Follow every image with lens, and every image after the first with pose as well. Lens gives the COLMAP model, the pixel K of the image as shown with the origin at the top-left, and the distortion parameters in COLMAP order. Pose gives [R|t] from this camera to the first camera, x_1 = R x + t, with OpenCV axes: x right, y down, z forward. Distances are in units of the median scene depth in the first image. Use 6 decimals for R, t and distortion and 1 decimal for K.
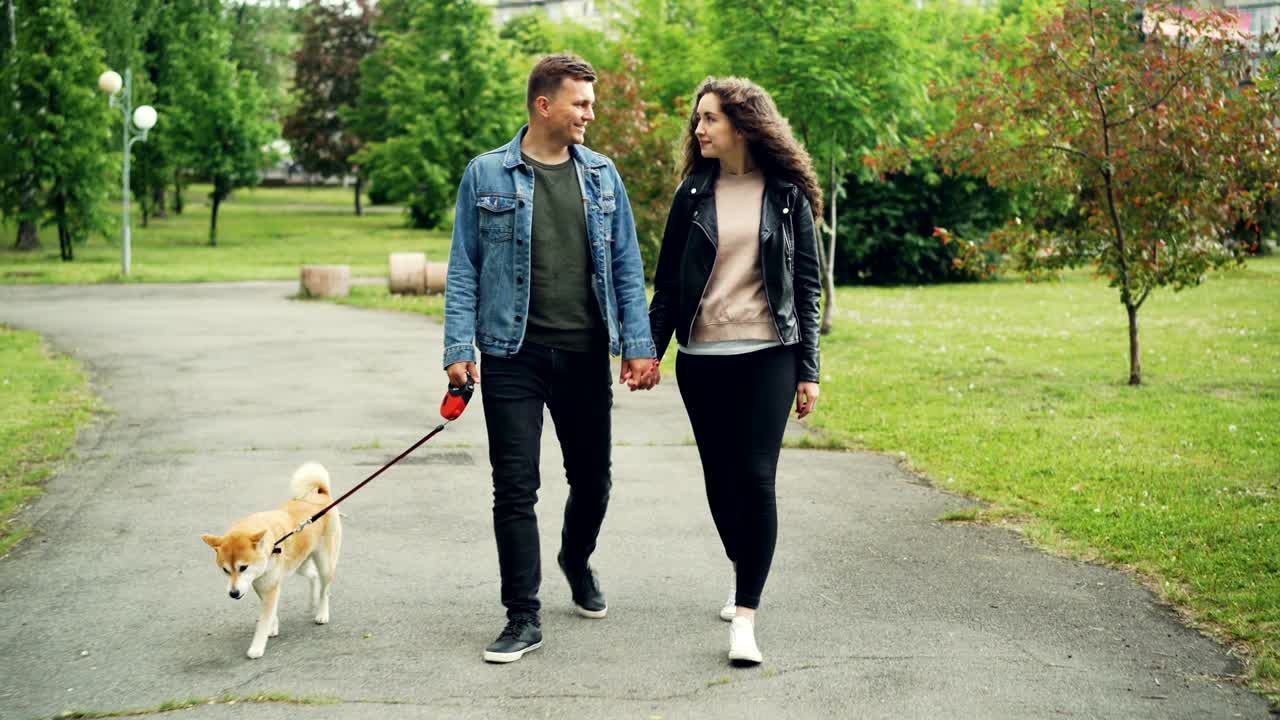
lens RADIAL K [[2180.8, 0, 639.9], [0, 2180.8, 360.3], [0, 0, 1]] dist [0.053744, 0.000000]
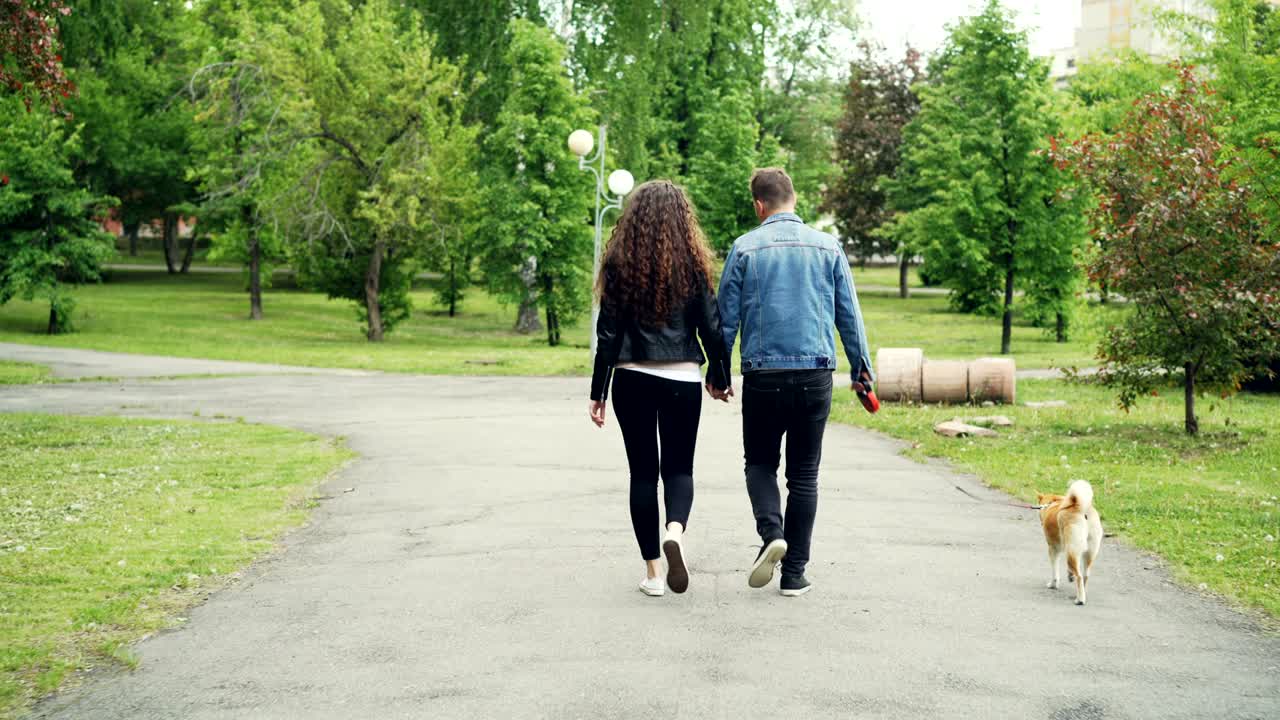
lens RADIAL K [[2180.8, 0, 640.1], [0, 2180.8, 358.9], [0, 0, 1]] dist [0.053744, 0.000000]
pose [[0.964906, 0.014913, -0.262170, 0.005542], [-0.024914, 0.999081, -0.034866, -0.009763], [0.261410, 0.040174, 0.964392, 0.146346]]
